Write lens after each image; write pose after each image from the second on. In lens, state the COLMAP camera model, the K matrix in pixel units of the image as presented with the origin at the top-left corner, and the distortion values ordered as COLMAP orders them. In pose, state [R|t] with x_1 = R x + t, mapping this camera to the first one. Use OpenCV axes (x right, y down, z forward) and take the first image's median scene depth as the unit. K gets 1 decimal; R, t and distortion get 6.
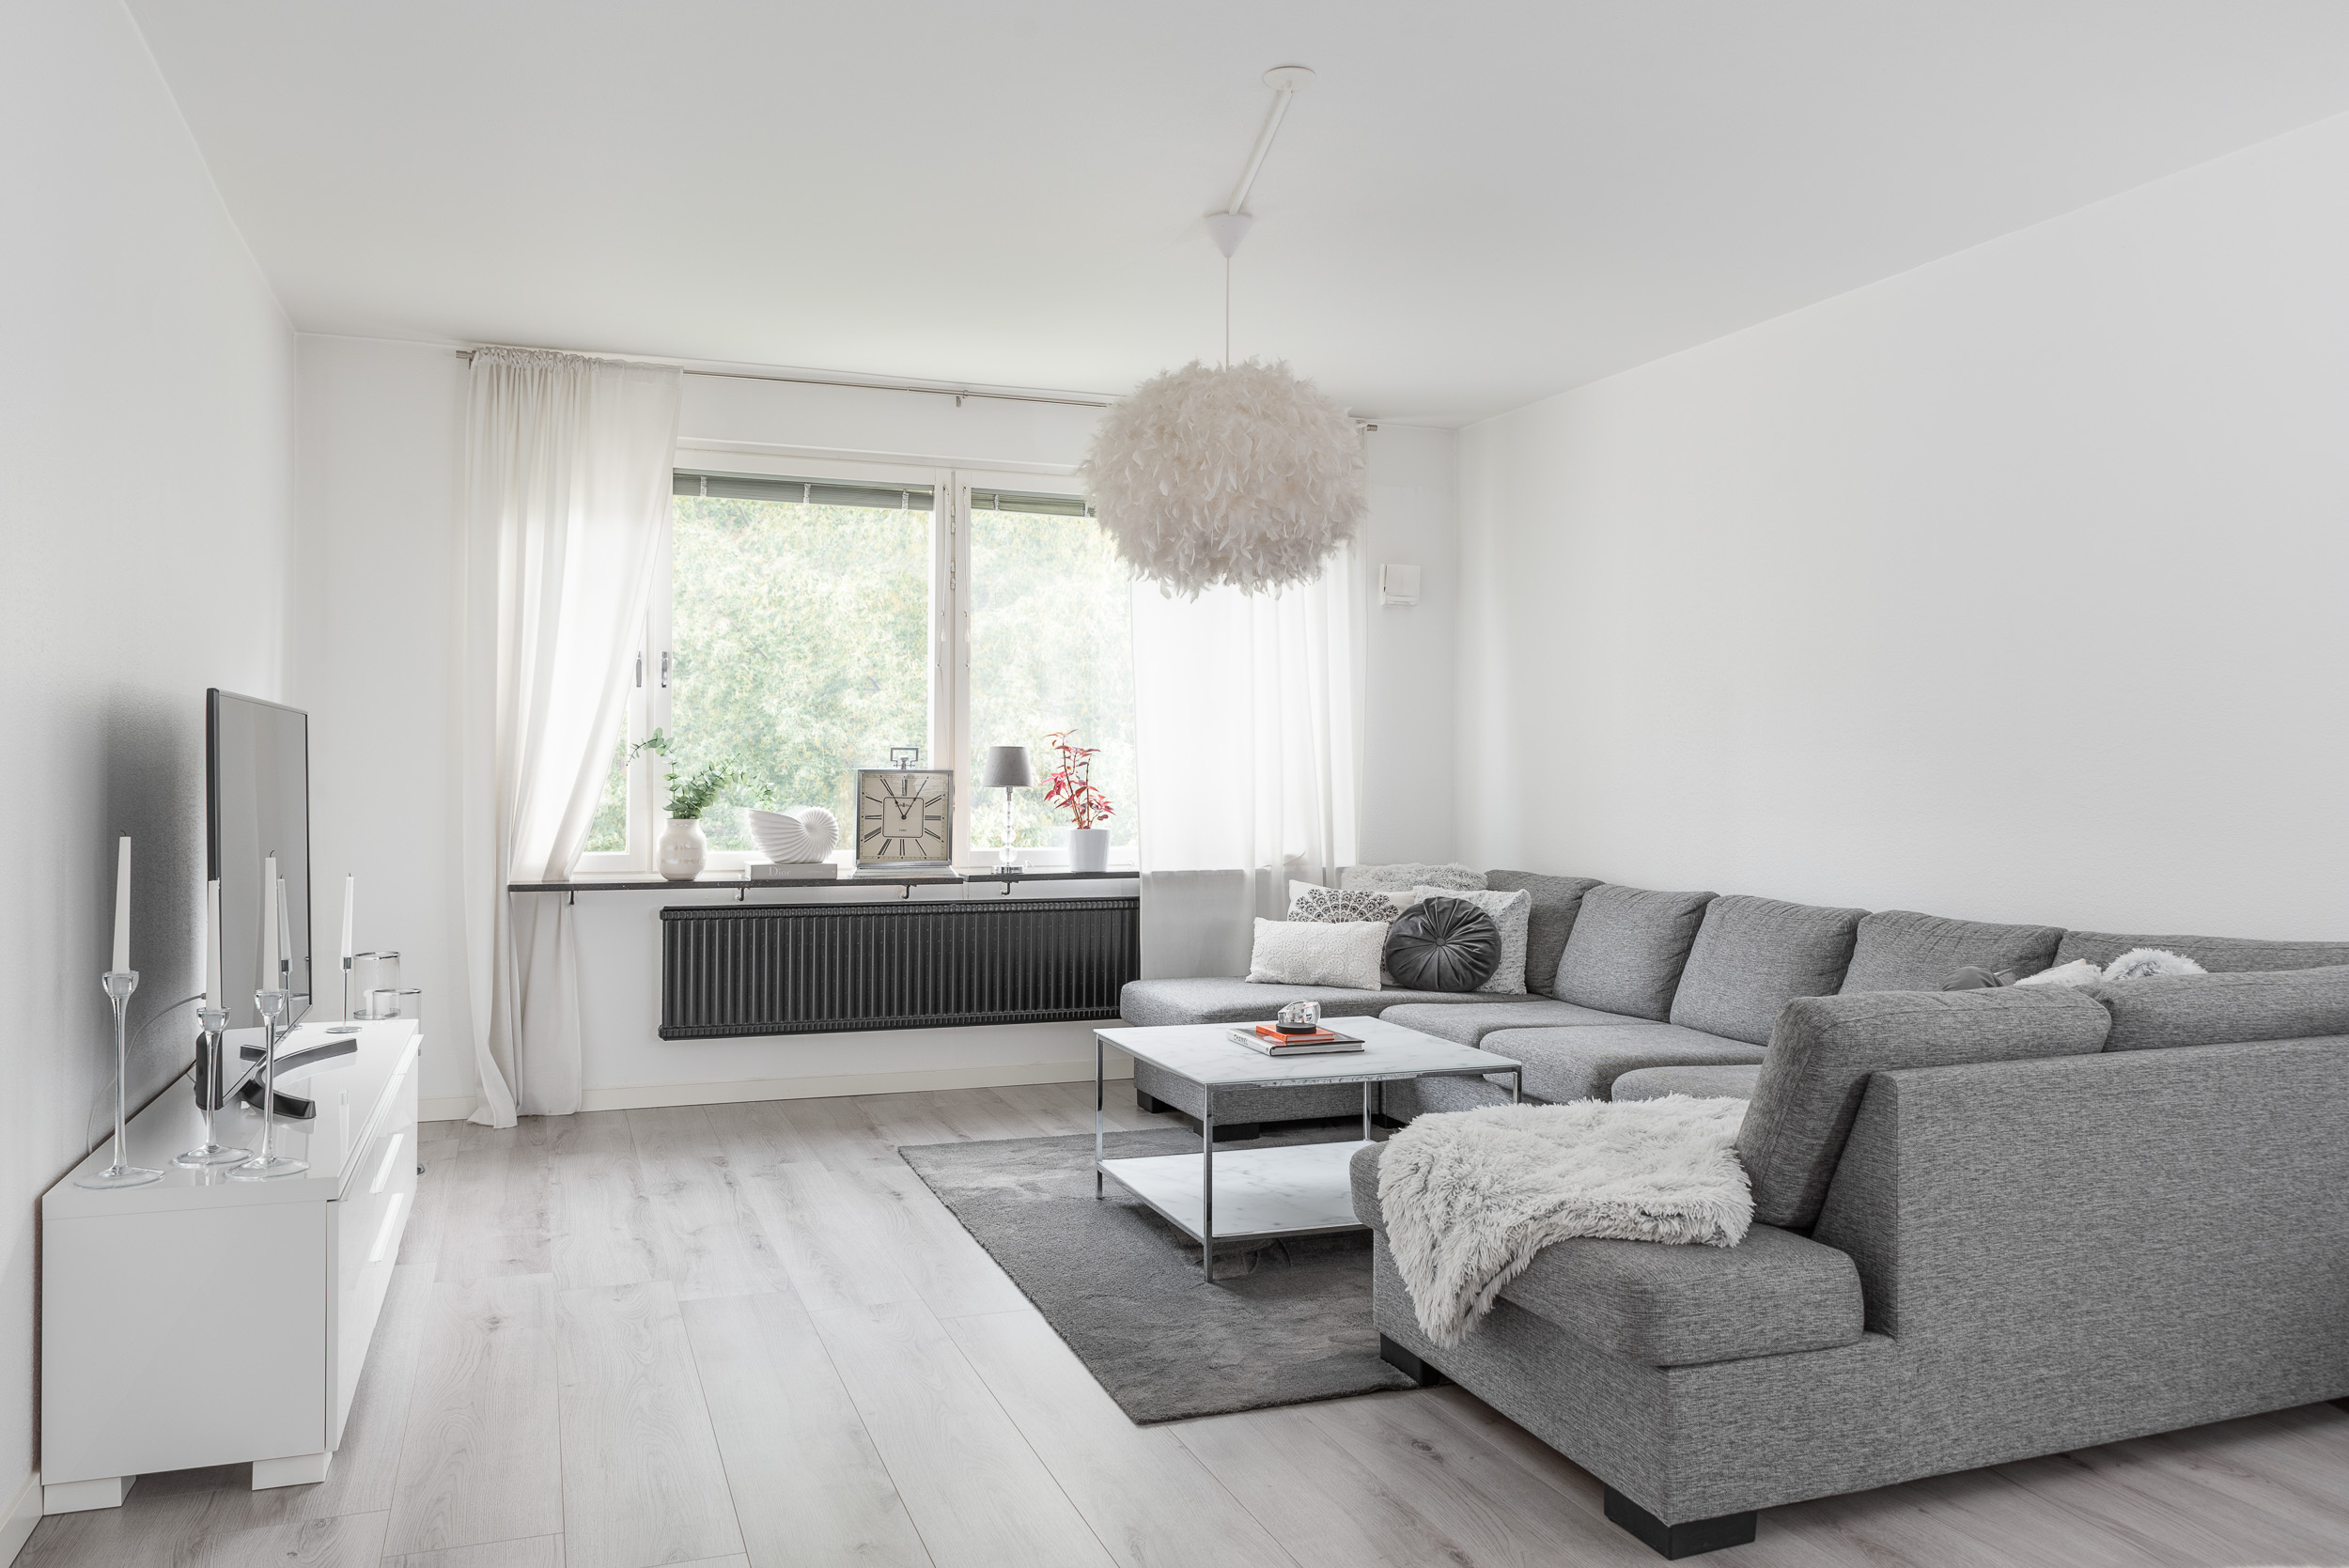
lens RADIAL K [[1644.6, 0, 1148.0], [0, 1644.6, 736.3], [0, 0, 1]] dist [-0.000840, -0.001954]
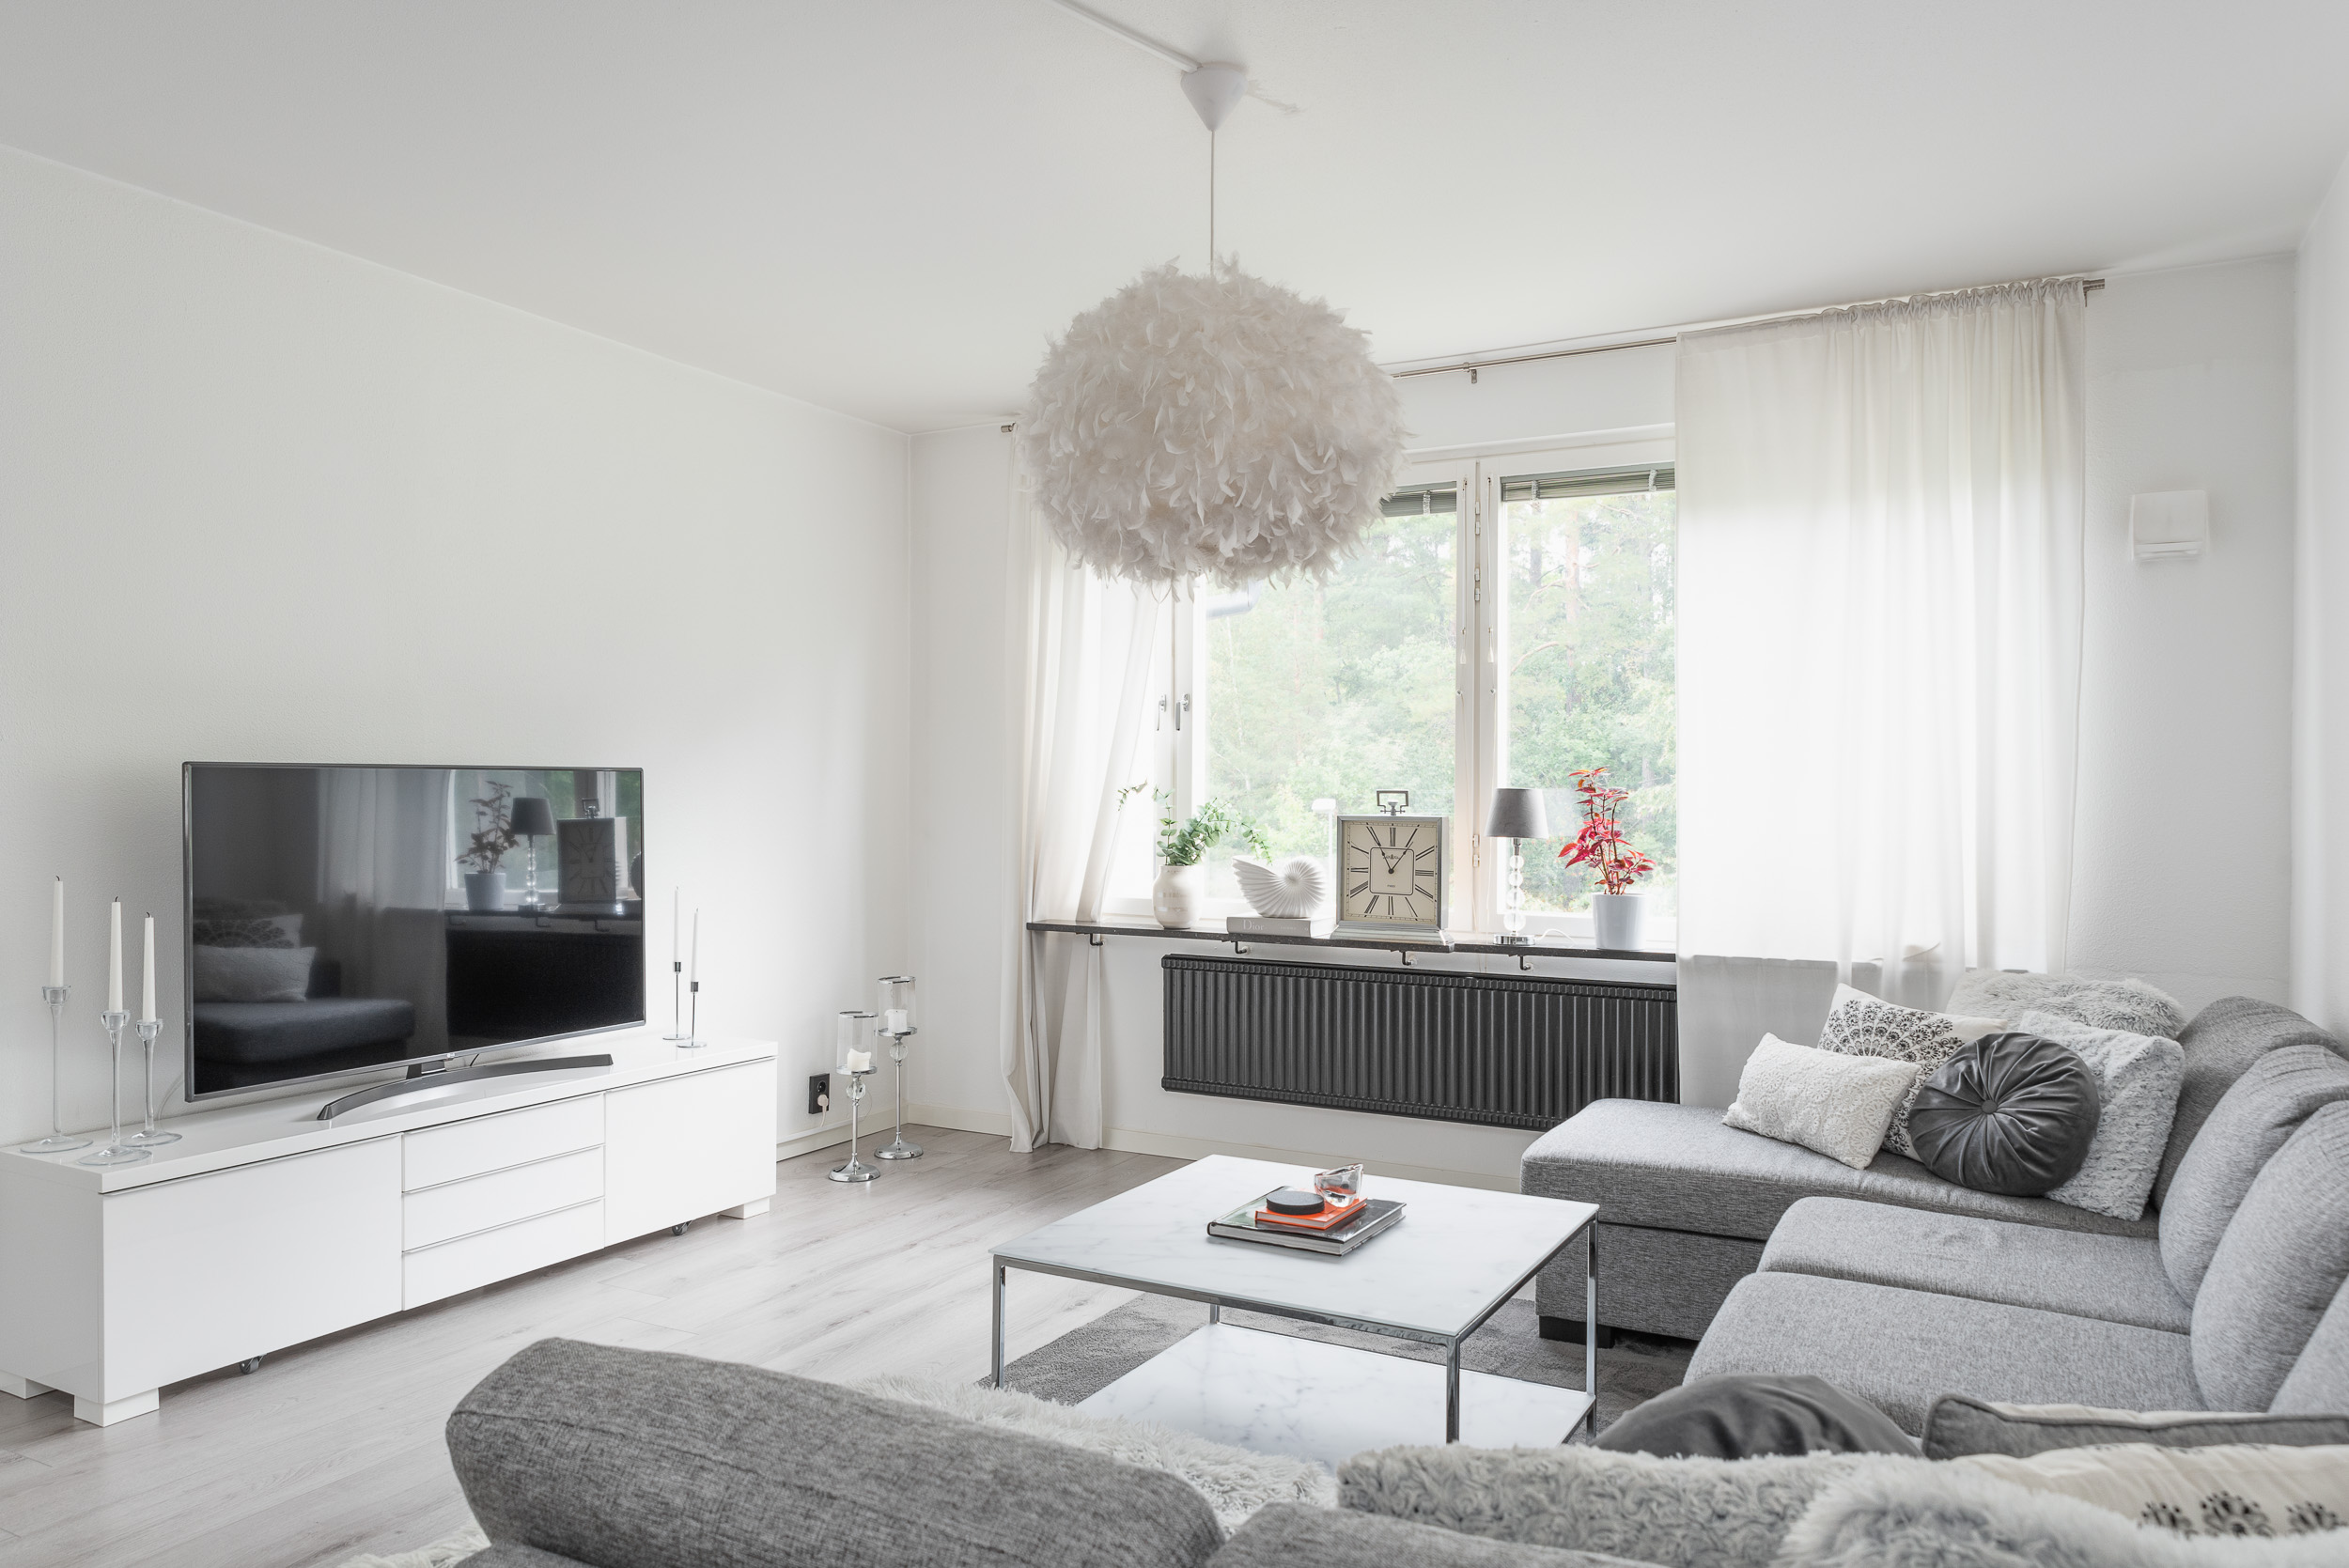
lens RADIAL K [[1558.0, 0, 1174.5], [0, 1558.0, 784.0], [0, 0, 1]] dist [0.006293, -0.006138]
pose [[0.672877, -0.005367, -0.739735, 0.391111], [0.015436, 0.999858, 0.006786, -0.004270], [0.739594, -0.015985, 0.672864, 0.371355]]
